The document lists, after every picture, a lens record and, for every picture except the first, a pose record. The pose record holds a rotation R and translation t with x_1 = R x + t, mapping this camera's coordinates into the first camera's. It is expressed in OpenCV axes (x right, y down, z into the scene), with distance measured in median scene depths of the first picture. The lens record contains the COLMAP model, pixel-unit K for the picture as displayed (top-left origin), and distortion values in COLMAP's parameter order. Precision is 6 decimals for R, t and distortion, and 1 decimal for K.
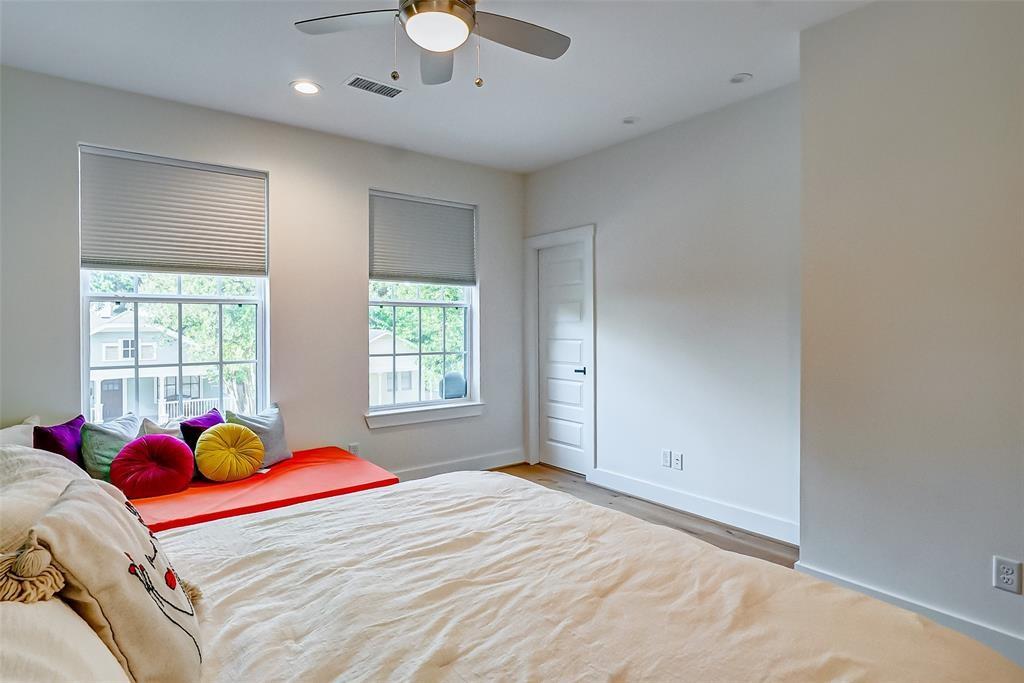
lens RADIAL K [[535.2, 0, 508.9], [0, 535.2, 324.7], [0, 0, 1]] dist [-0.005016, -0.000338]
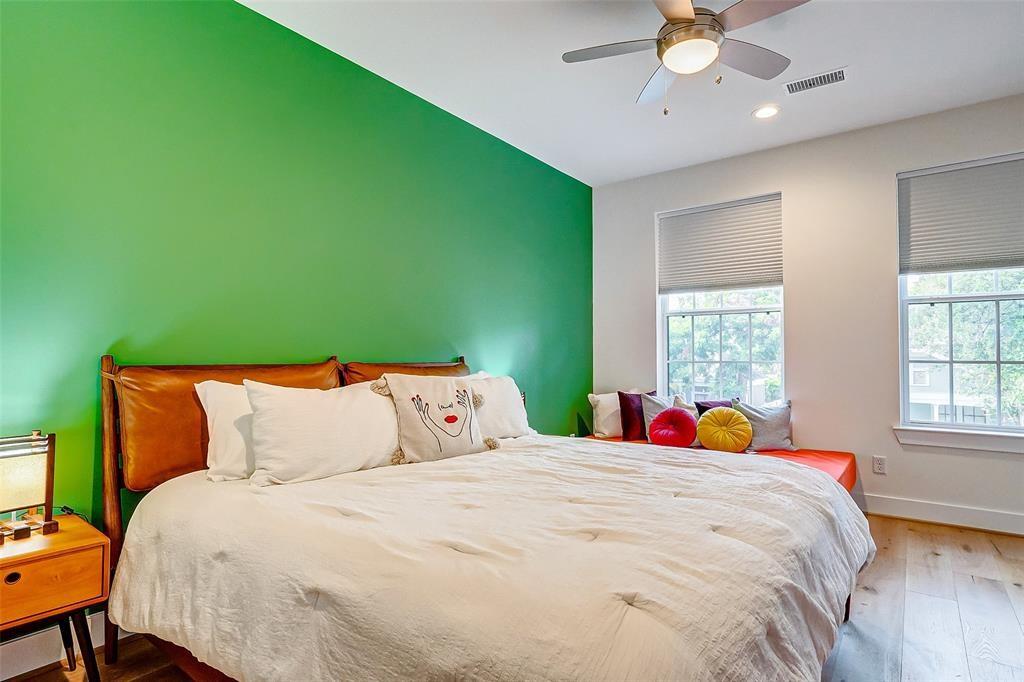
lens RADIAL K [[506.2, 0, 505.5], [0, 506.2, 338.3], [0, 0, 1]] dist [-0.005843, 0.000980]
pose [[0.281078, -0.022352, -0.959425, 0.408107], [-0.000769, 0.999723, -0.023517, 0.046781], [0.959685, 0.007348, 0.280983, 0.160170]]
